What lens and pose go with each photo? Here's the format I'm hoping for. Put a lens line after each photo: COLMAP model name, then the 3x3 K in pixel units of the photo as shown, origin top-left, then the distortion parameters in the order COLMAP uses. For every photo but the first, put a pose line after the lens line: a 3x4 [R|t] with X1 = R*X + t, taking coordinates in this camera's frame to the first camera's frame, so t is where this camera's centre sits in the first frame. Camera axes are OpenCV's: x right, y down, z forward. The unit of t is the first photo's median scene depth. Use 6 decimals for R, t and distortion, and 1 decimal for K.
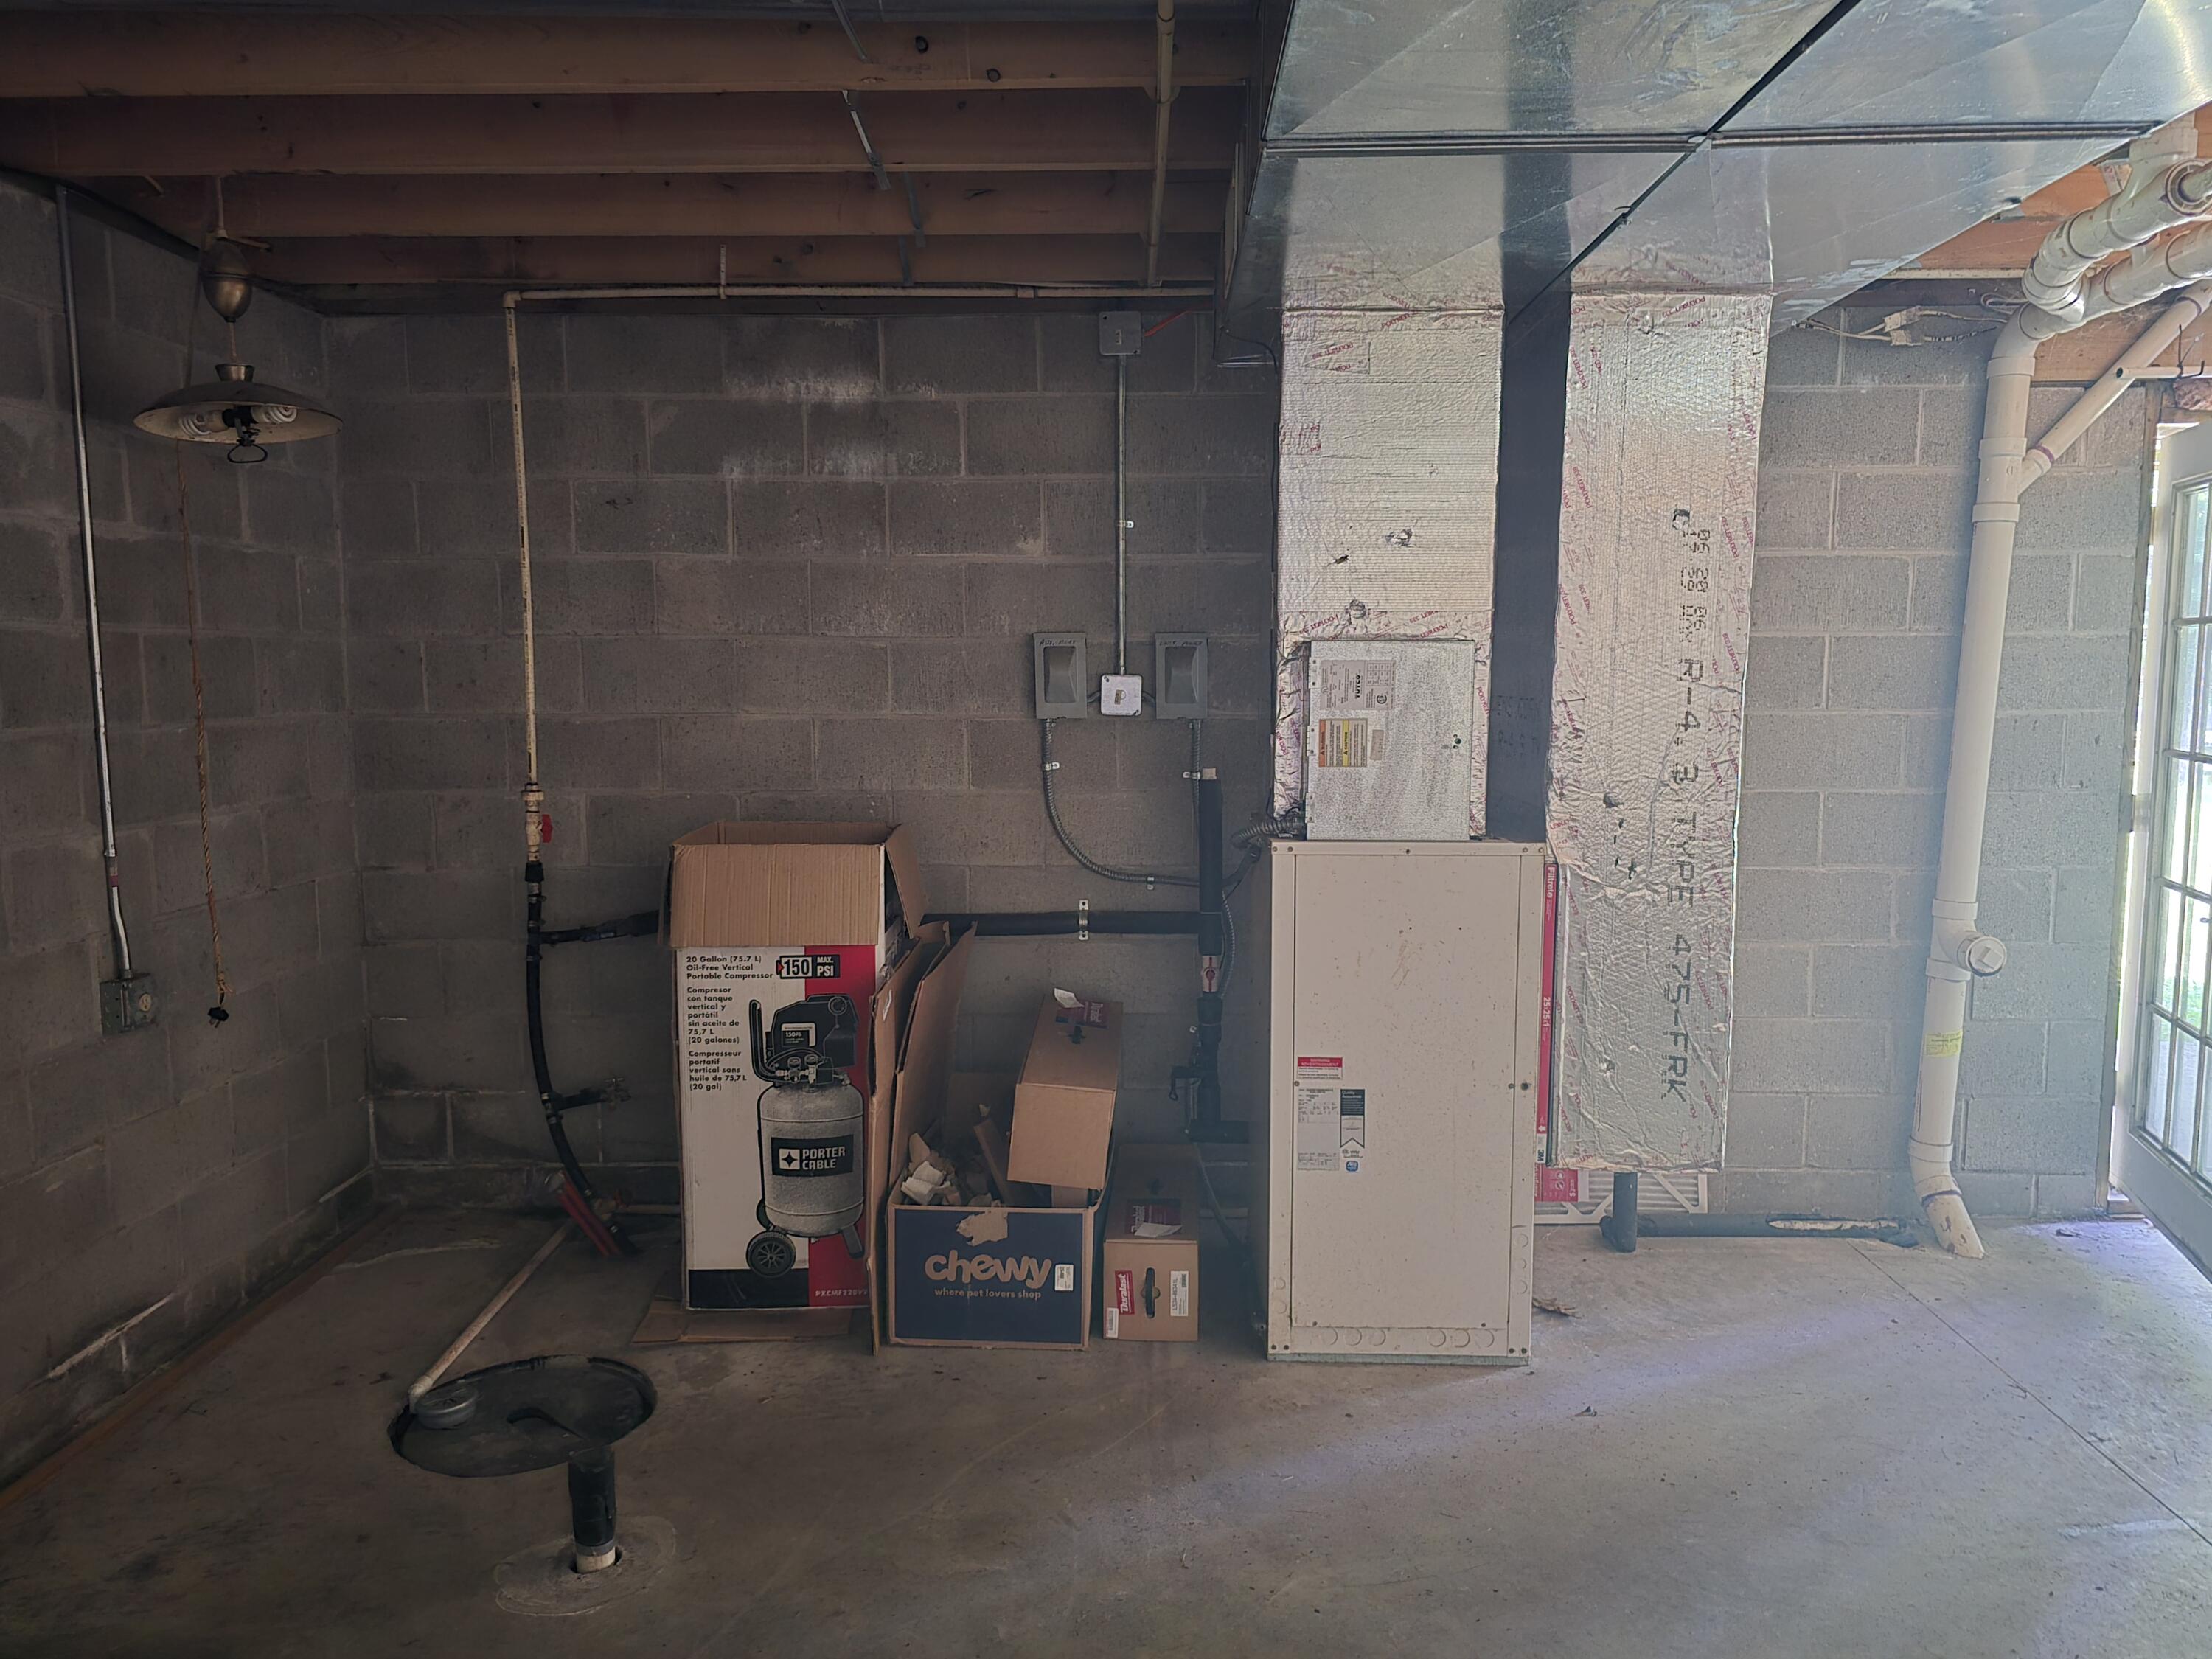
lens RADIAL K [[1487.6, 0, 1109.8], [0, 1487.6, 832.1], [0, 0, 1]] dist [0.018046, -0.010551]
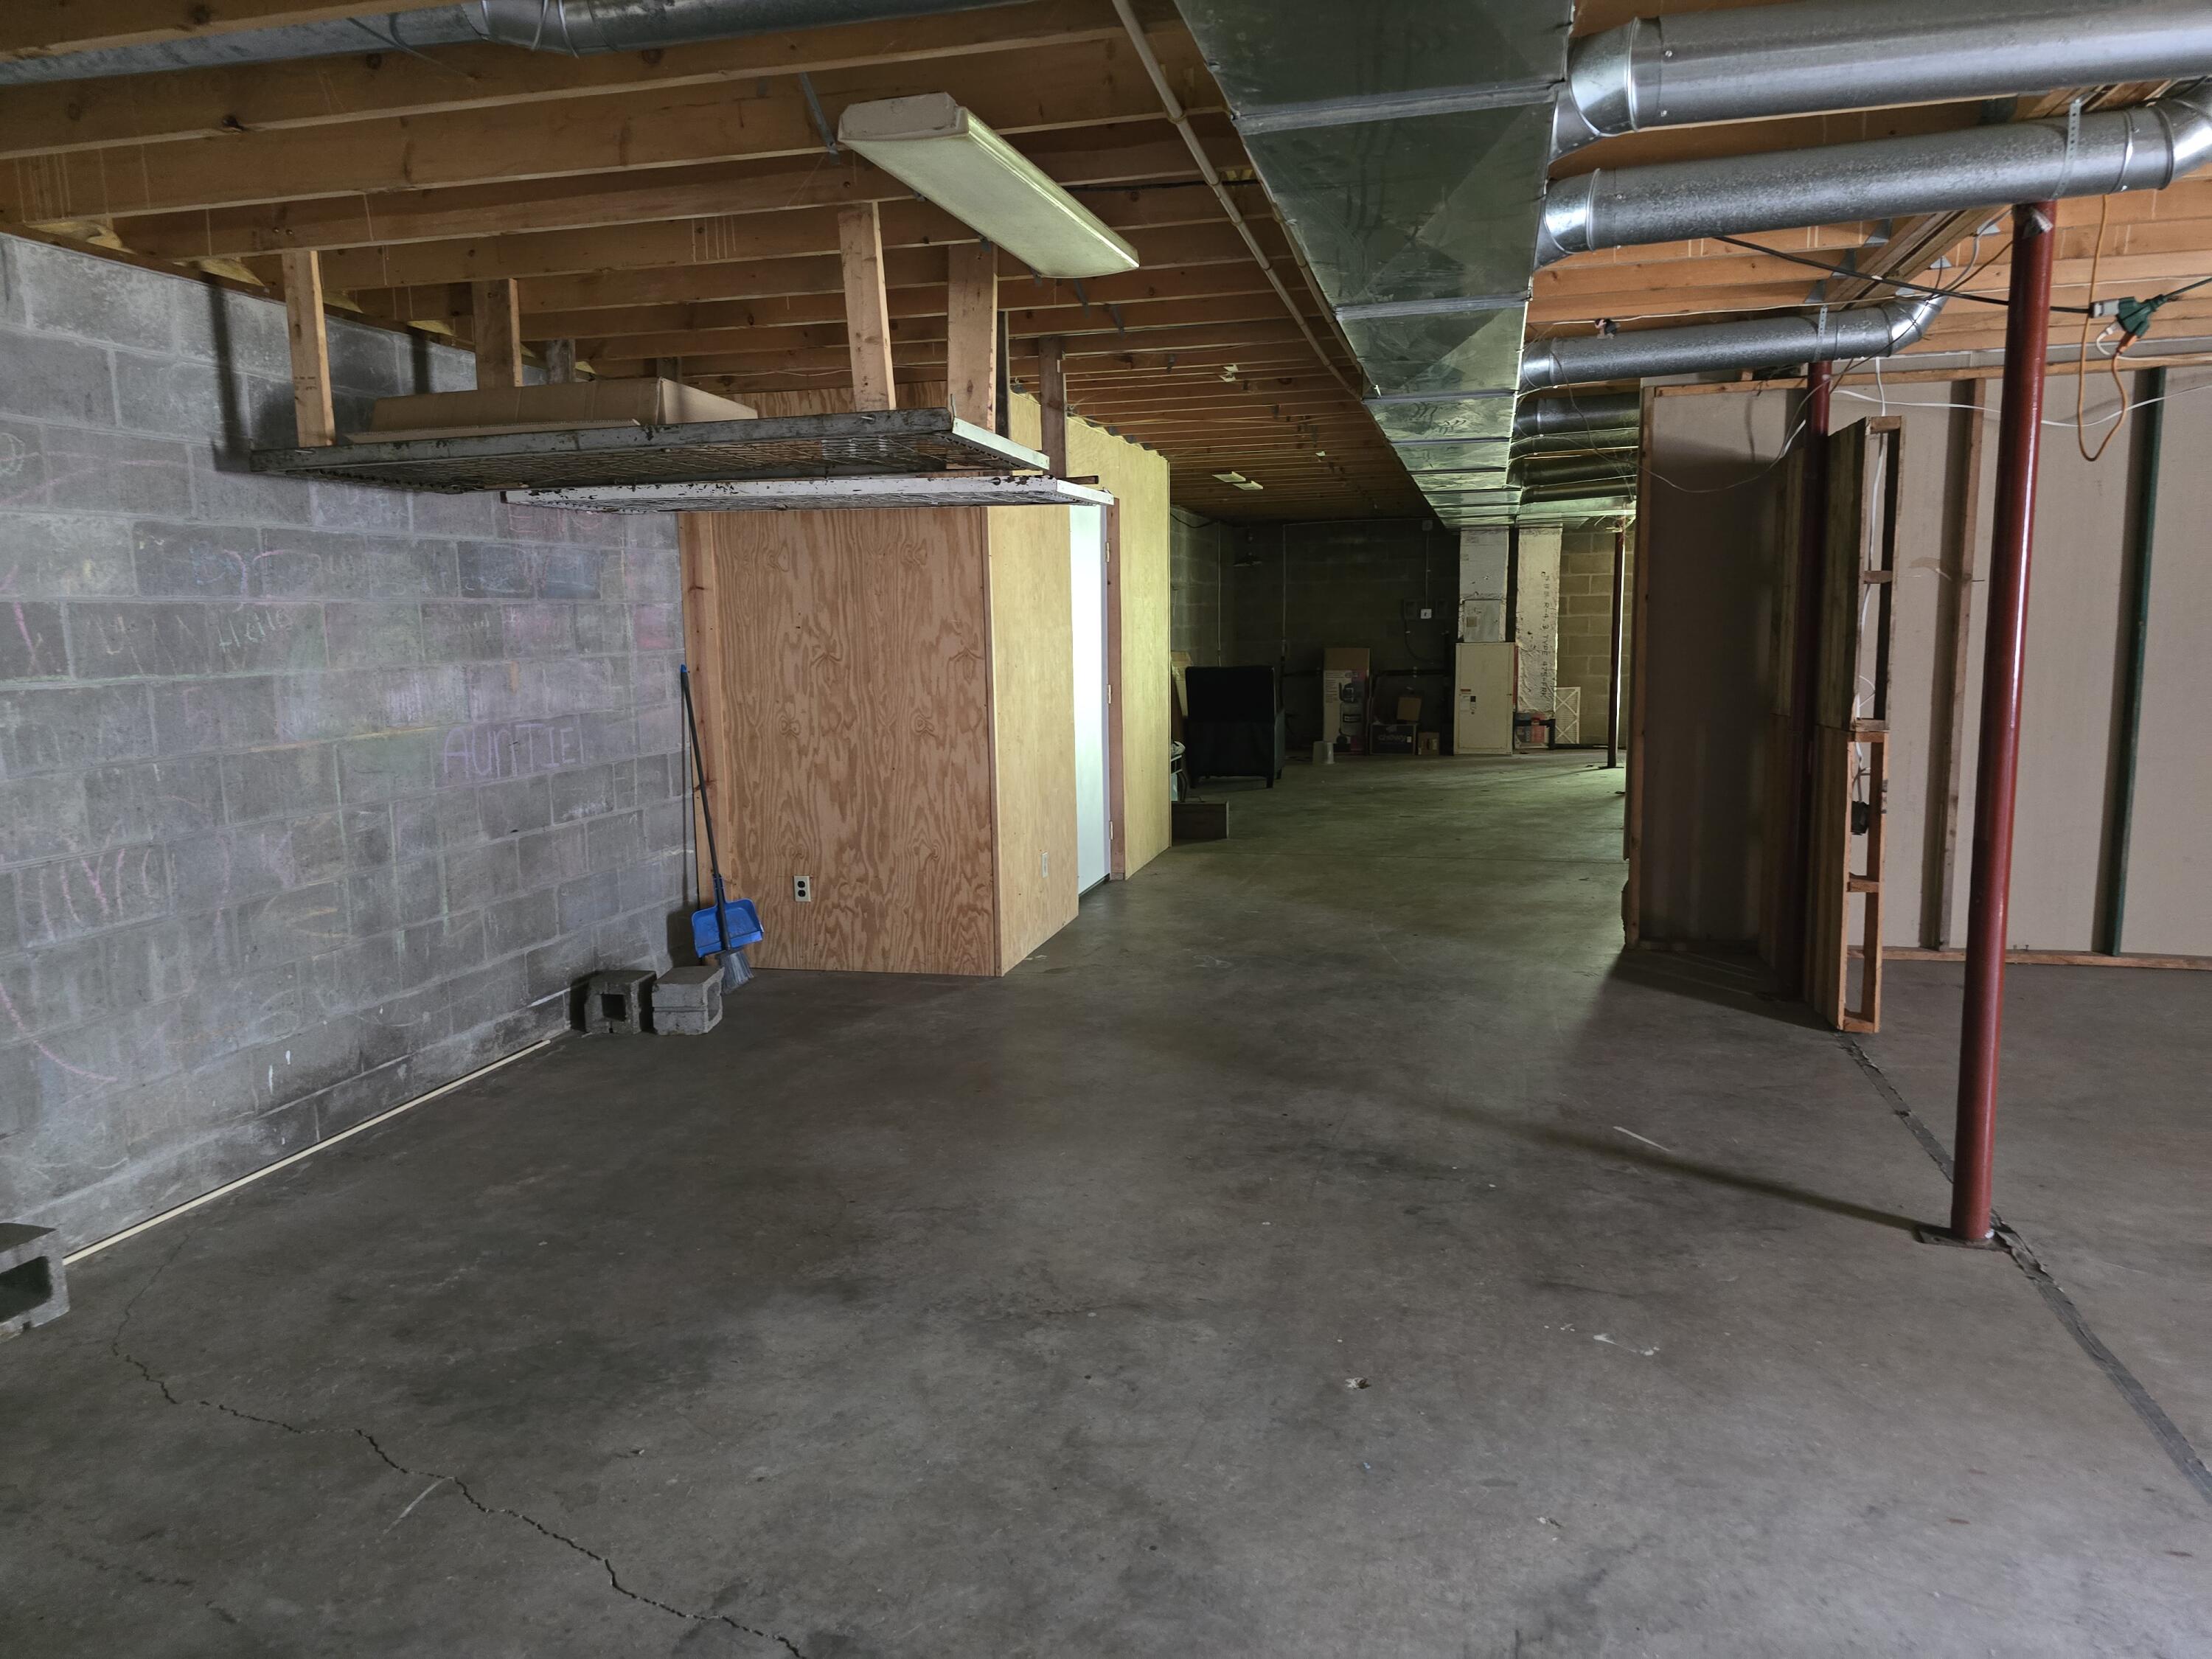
lens RADIAL K [[1487.6, 0, 1099.1], [0, 1487.6, 832.9], [0, 0, 1]] dist [0.018046, -0.010551]
pose [[0.974392, 0.014759, -0.224373, 0.072450], [-0.005144, 0.999045, 0.043378, 0.390359], [0.224799, -0.041113, 0.973537, -3.709829]]
